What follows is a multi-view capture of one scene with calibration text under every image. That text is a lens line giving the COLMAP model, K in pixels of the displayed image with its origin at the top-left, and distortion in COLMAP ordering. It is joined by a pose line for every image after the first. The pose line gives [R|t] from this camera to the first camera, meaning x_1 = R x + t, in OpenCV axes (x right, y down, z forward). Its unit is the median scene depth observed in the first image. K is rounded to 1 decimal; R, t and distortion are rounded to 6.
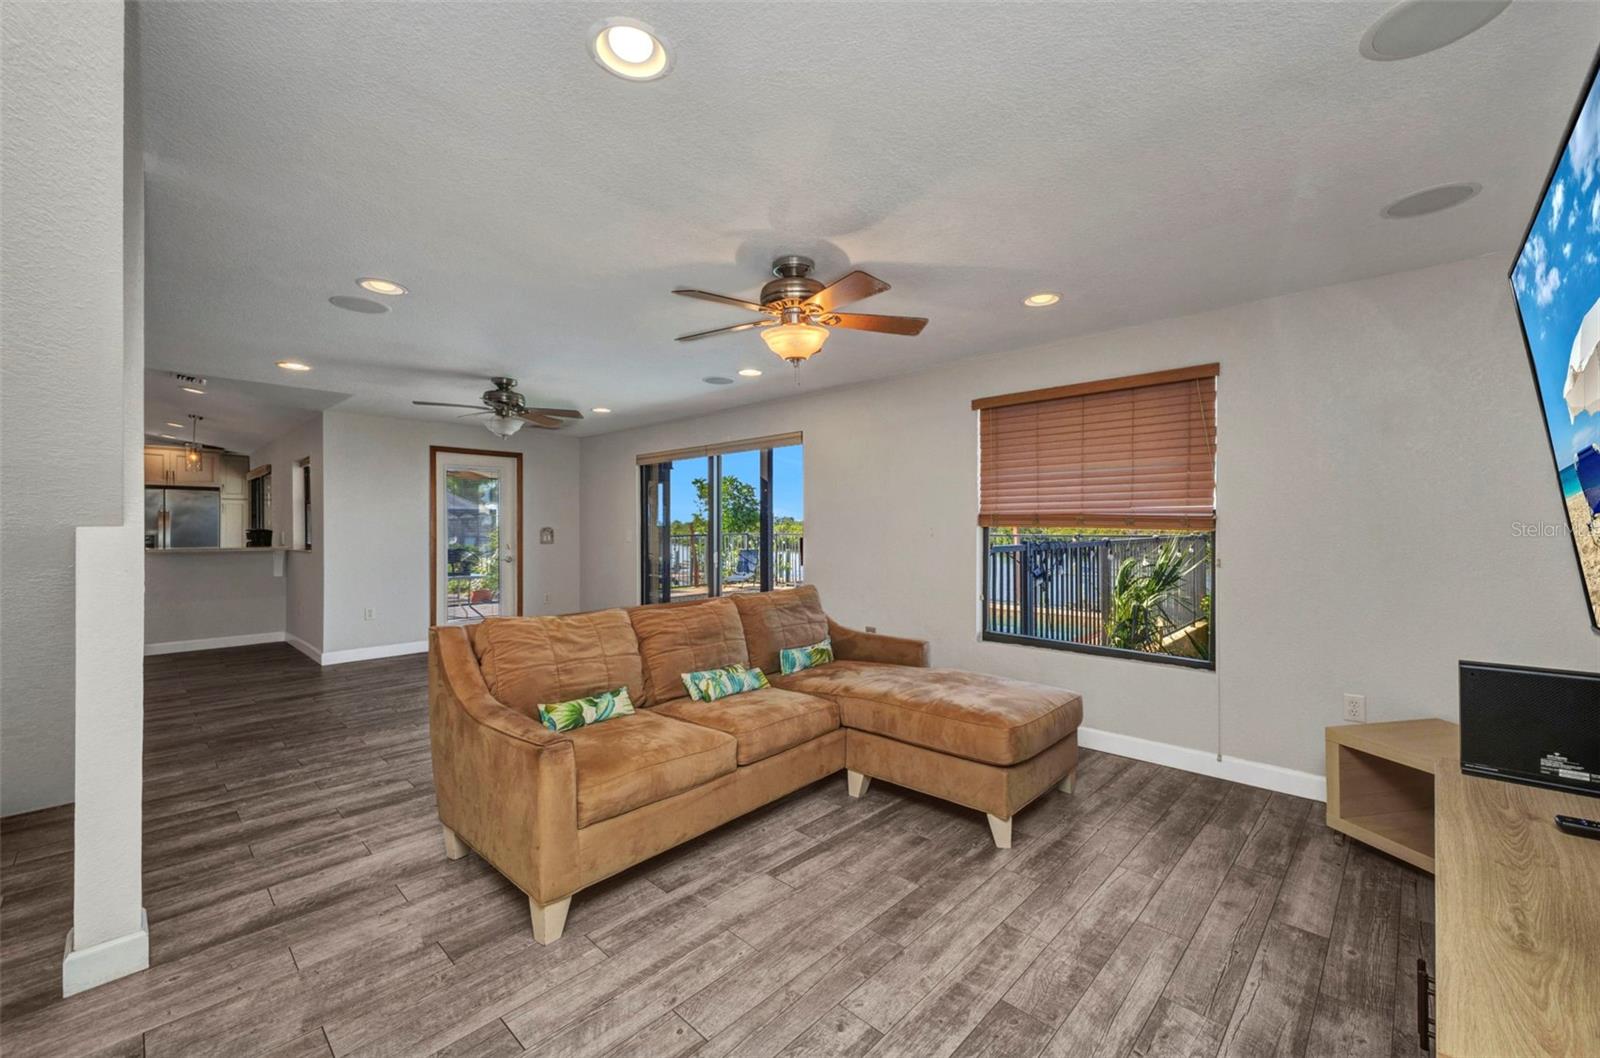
lens RADIAL K [[646.1, 0, 801.9], [0, 646.1, 524.3], [0, 0, 1]] dist [0.017929, -0.003520]
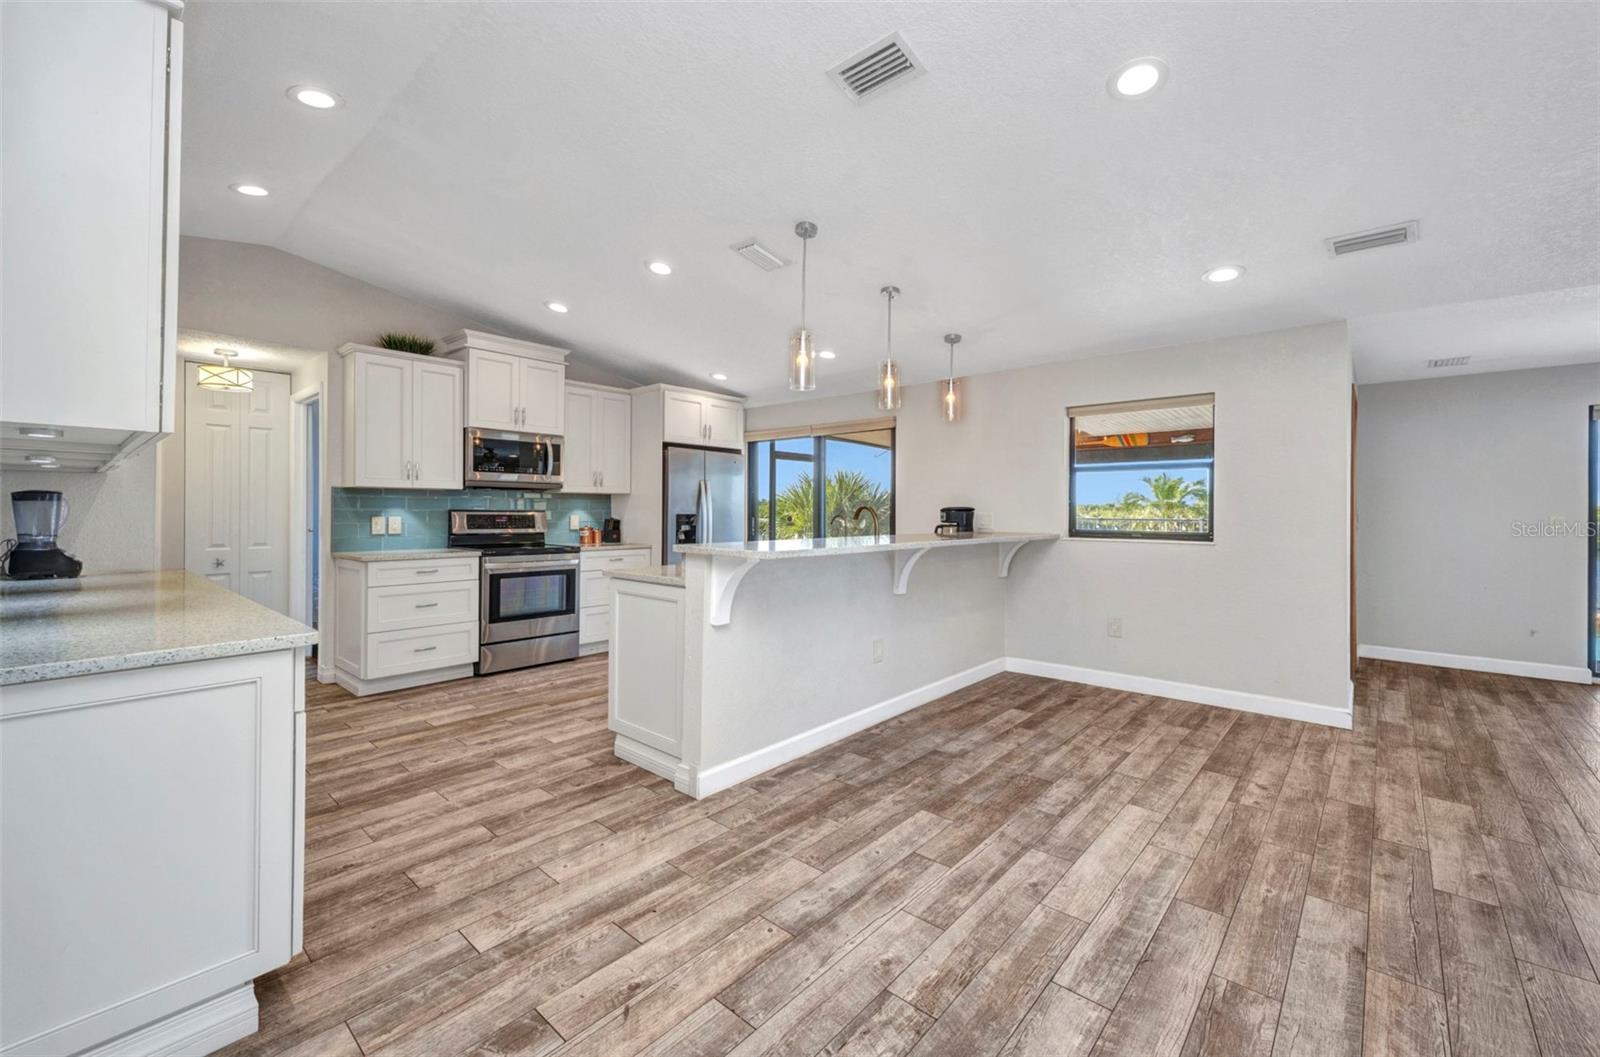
lens RADIAL K [[646.1, 0, 804.0], [0, 646.1, 505.4], [0, 0, 1]] dist [0.017929, -0.003520]
pose [[0.998916, 0.009835, 0.045494, -1.744067], [-0.009619, 0.999941, -0.004968, 0.017087], [-0.045540, 0.004525, 0.998952, 0.551407]]
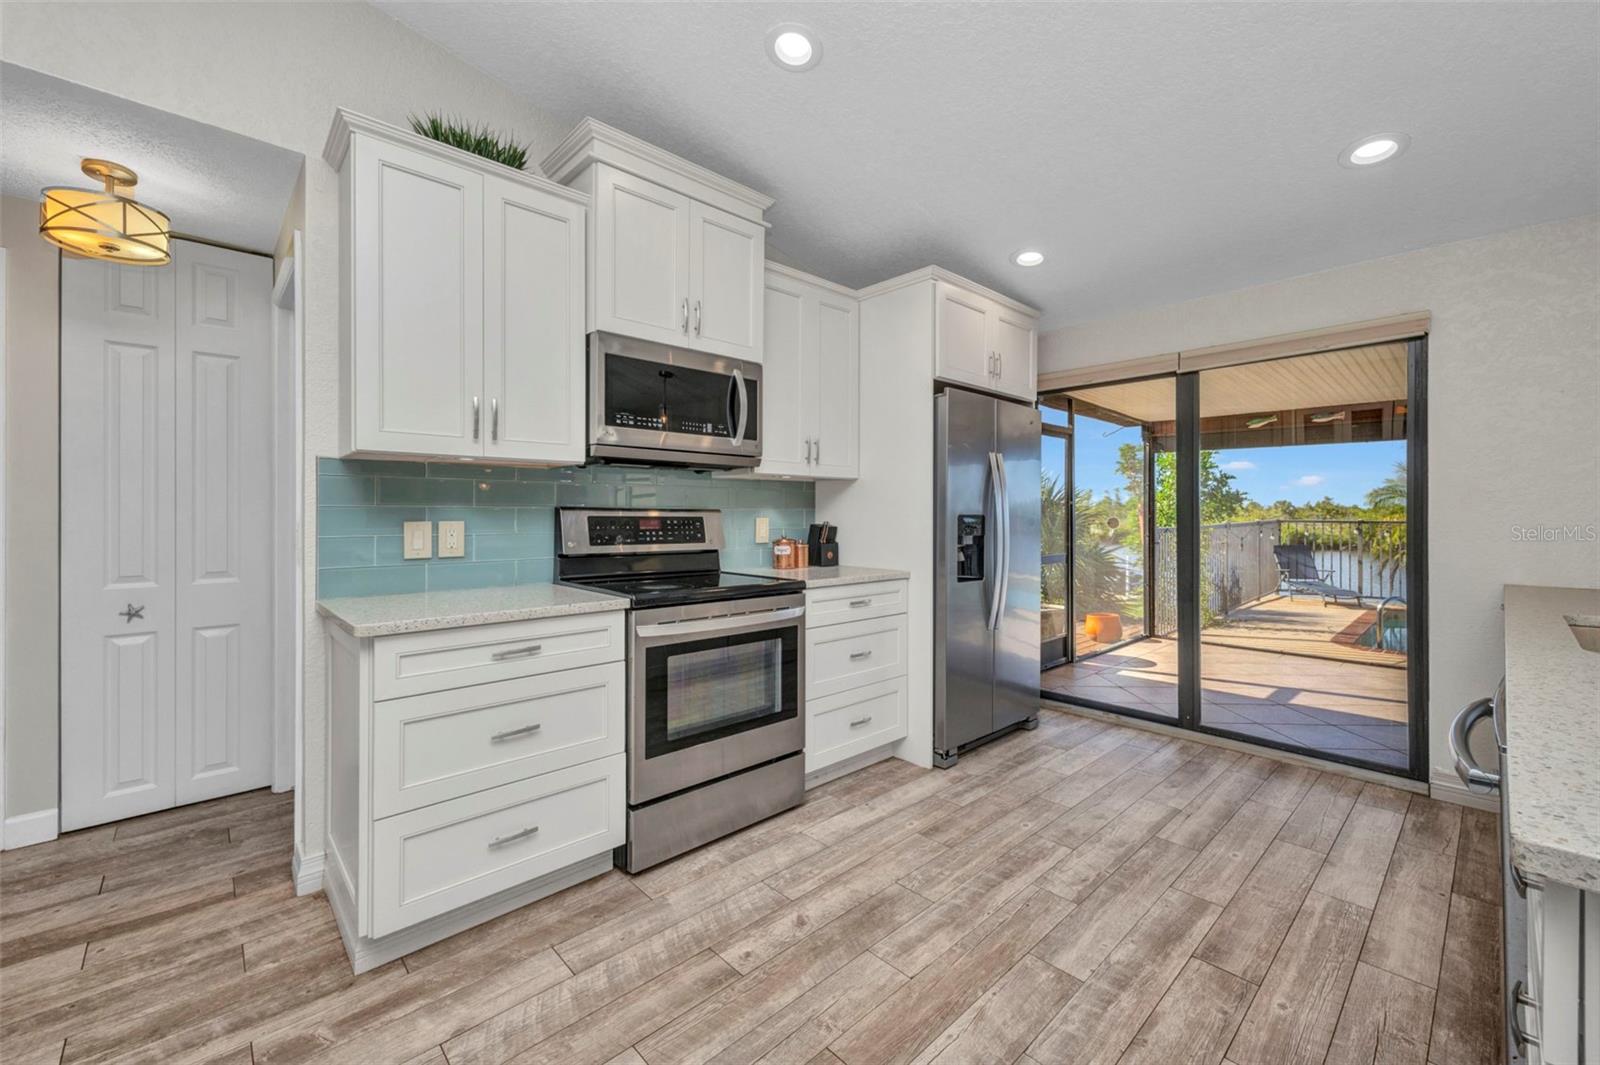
lens RADIAL K [[646.5, 0, 803.1], [0, 646.5, 510.5], [0, 0, 1]] dist [0.015390, -0.003441]
pose [[0.998547, 0.006745, -0.053460, -2.078606], [-0.006620, 0.999975, 0.002500, 0.025537], [0.053475, -0.002143, 0.998567, 1.183103]]
